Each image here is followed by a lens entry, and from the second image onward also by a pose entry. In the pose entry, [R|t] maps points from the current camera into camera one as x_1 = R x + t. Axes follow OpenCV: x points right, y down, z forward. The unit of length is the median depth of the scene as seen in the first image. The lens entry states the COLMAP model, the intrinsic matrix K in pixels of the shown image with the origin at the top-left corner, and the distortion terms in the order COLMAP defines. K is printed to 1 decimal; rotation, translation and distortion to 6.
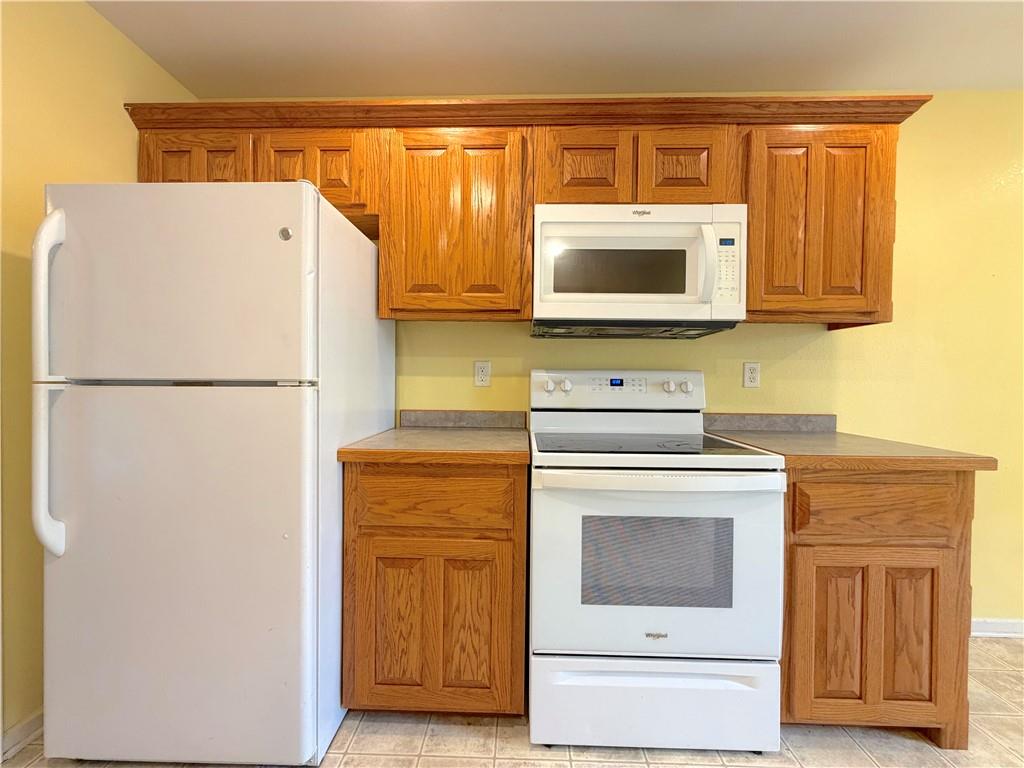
lens RADIAL K [[448.8, 0, 509.8], [0, 448.8, 379.2], [0, 0, 1]] dist [0.000565, 0.000003]
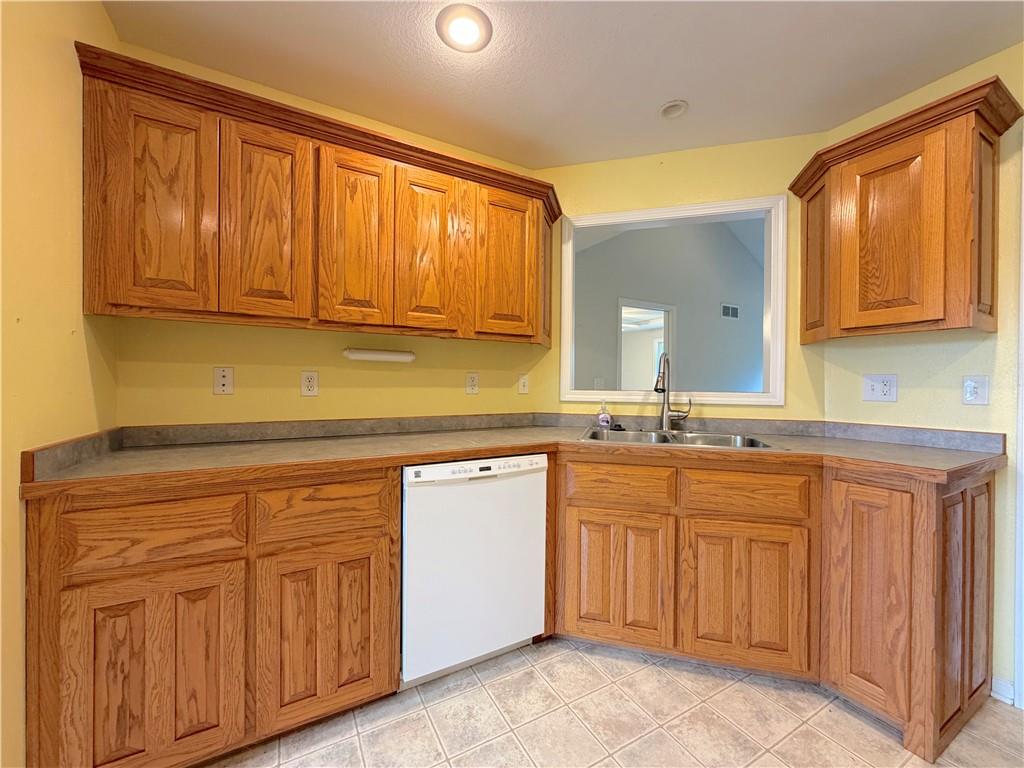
lens RADIAL K [[407.4, 0, 505.4], [0, 407.4, 381.9], [0, 0, 1]] dist [0.000736, 0.000134]
pose [[0.860058, -0.001652, 0.510194, -0.515835], [0.009442, 0.999875, -0.012680, -0.003099], [-0.510109, 0.015723, 0.859966, 0.009700]]
